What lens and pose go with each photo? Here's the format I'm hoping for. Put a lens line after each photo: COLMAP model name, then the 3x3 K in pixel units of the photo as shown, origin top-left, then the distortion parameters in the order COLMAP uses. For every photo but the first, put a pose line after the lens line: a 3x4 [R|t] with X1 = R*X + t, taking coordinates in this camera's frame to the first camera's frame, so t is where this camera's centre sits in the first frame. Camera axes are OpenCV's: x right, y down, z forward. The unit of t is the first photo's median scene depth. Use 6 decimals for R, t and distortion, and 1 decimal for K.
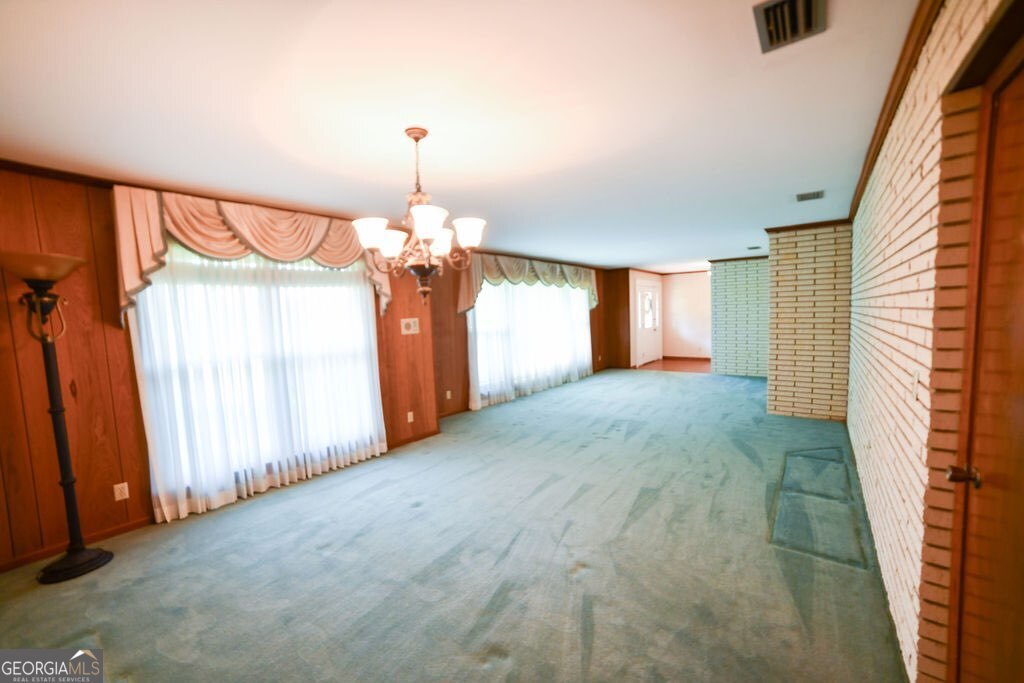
lens RADIAL K [[414.1, 0, 514.7], [0, 414.1, 338.3], [0, 0, 1]] dist [-0.094603, 0.036132]
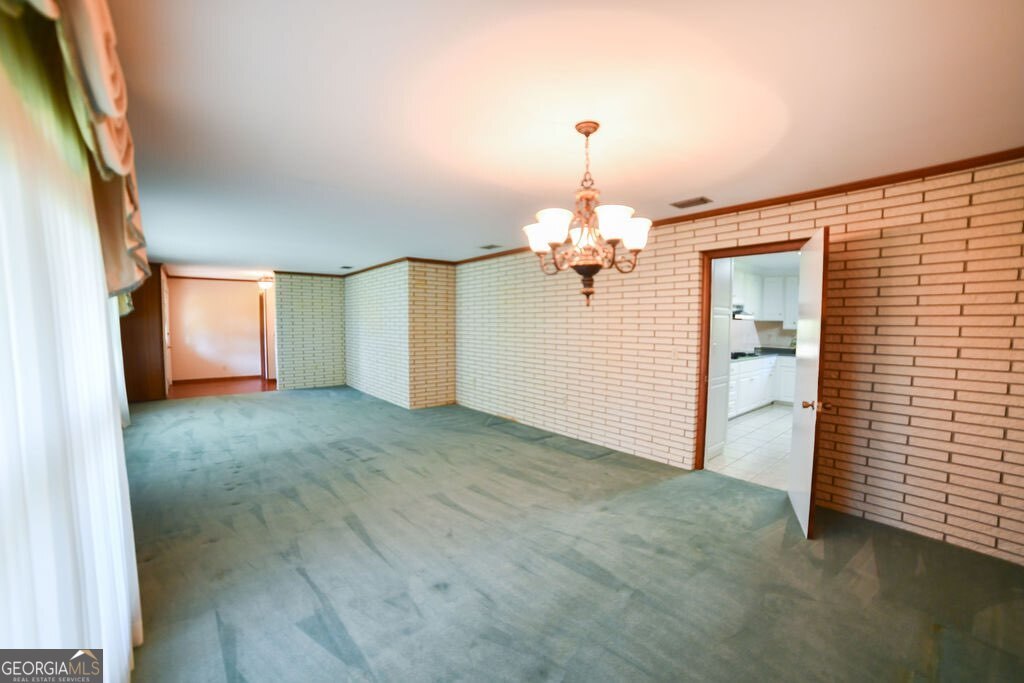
lens RADIAL K [[414.1, 0, 514.7], [0, 414.1, 338.3], [0, 0, 1]] dist [-0.094603, 0.036132]
pose [[0.217485, -0.005014, 0.976051, -0.580423], [0.047482, 0.998857, -0.005449, -0.005100], [-0.974908, 0.047530, 0.217475, 0.468181]]
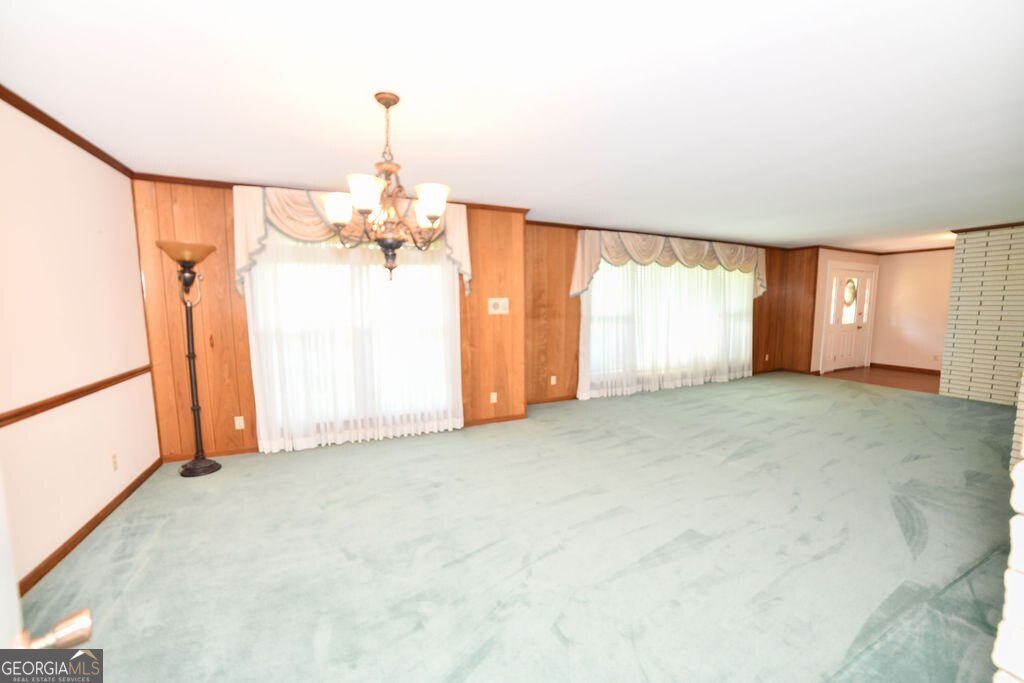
lens RADIAL K [[414.1, 0, 514.7], [0, 414.1, 338.3], [0, 0, 1]] dist [-0.094603, 0.036132]
pose [[0.891844, 0.073012, -0.446411, 0.230414], [-0.055682, 0.997102, 0.051838, -0.006263], [0.448902, -0.021374, 0.893325, 0.134632]]
